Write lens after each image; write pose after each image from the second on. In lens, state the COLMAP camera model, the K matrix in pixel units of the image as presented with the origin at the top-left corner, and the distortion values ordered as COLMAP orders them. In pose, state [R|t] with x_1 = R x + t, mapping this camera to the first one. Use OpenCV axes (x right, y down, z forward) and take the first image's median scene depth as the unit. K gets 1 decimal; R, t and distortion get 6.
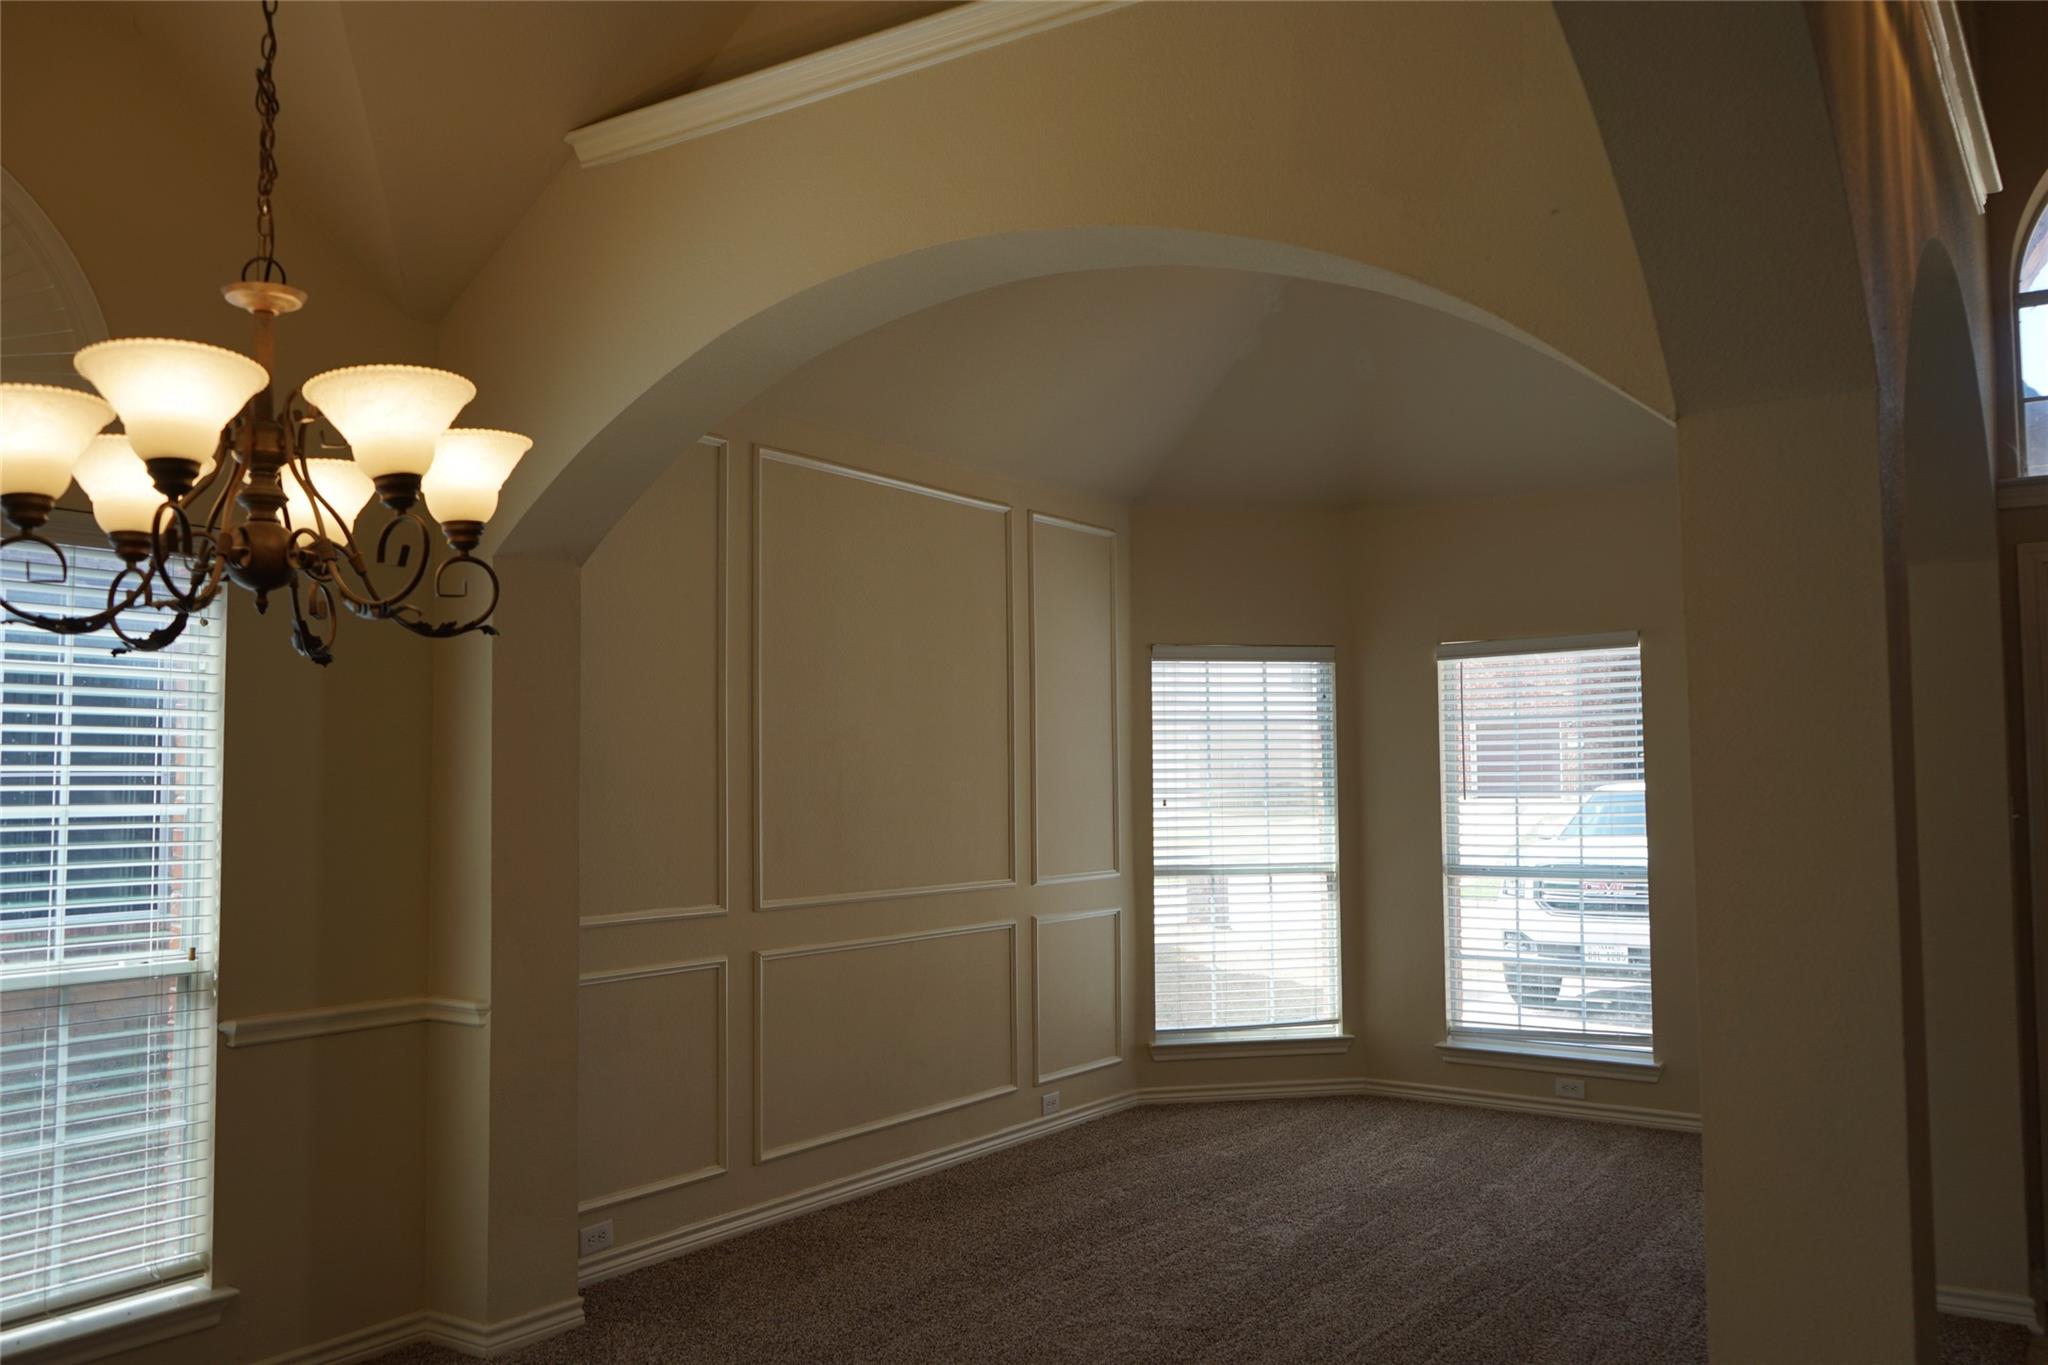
lens RADIAL K [[1646.9, 0, 1031.3], [0, 1646.9, 679.8], [0, 0, 1]] dist [-0.005538, -0.004833]
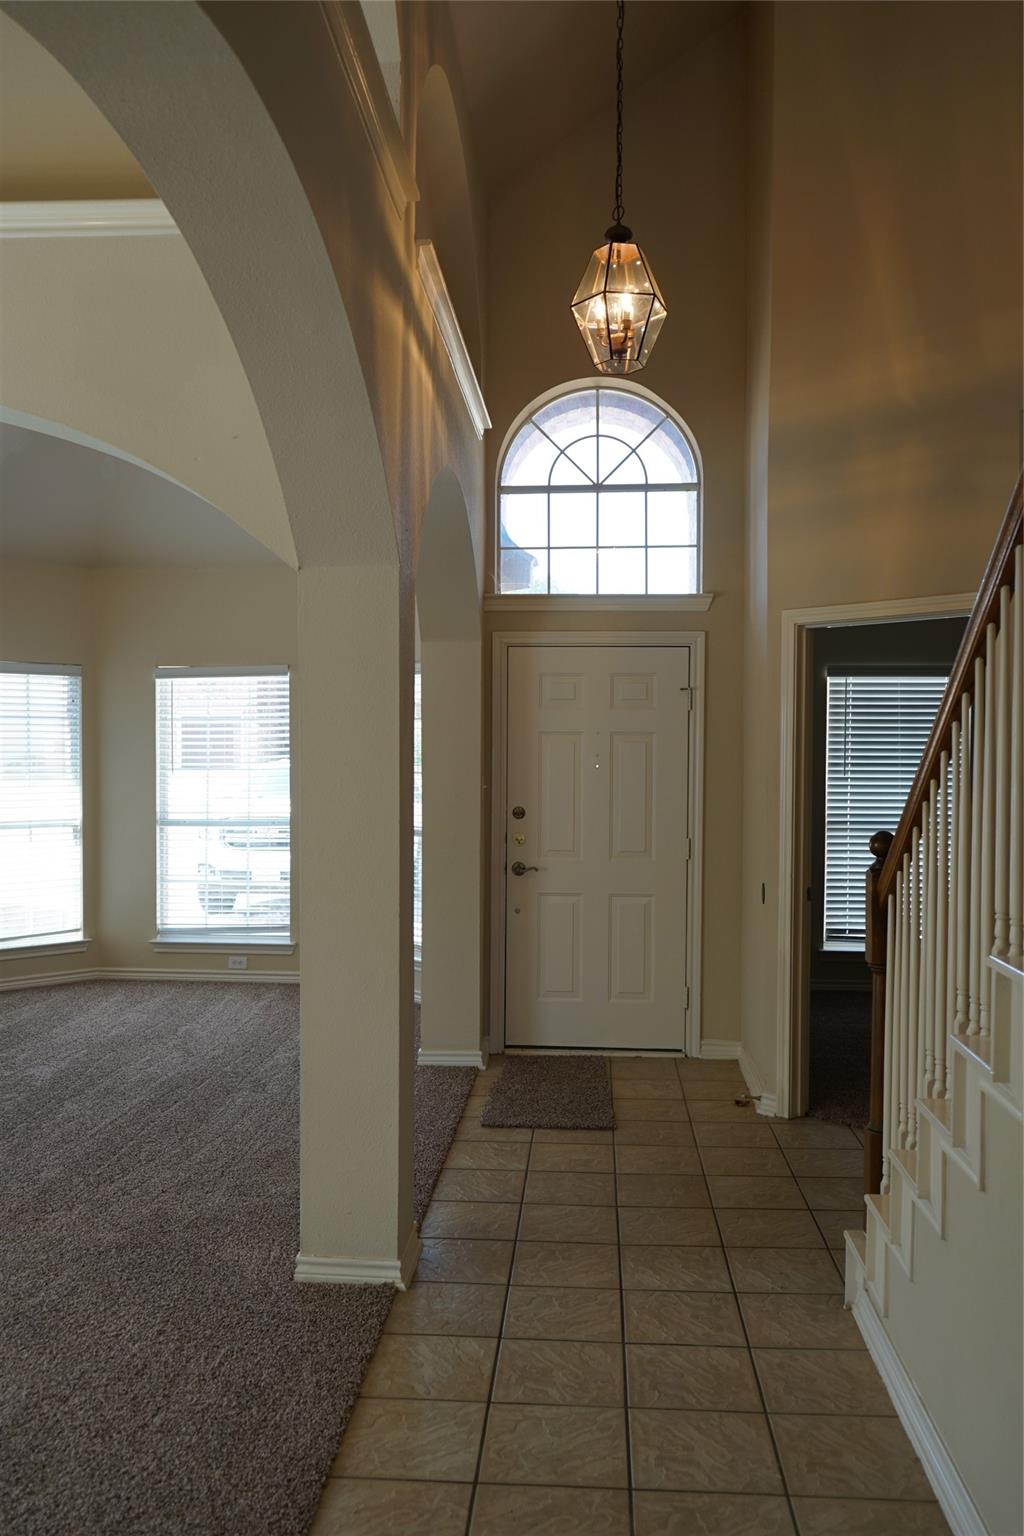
lens RADIAL K [[1235.2, 0, 516.1], [0, 1235.2, 766.2], [0, 0, 1]] dist [-0.005538, -0.004833]
pose [[0.863402, 0.002228, 0.504512, -0.028150], [-0.038380, 0.997383, 0.061277, -0.014371], [-0.503055, -0.072270, 0.861227, -0.103747]]
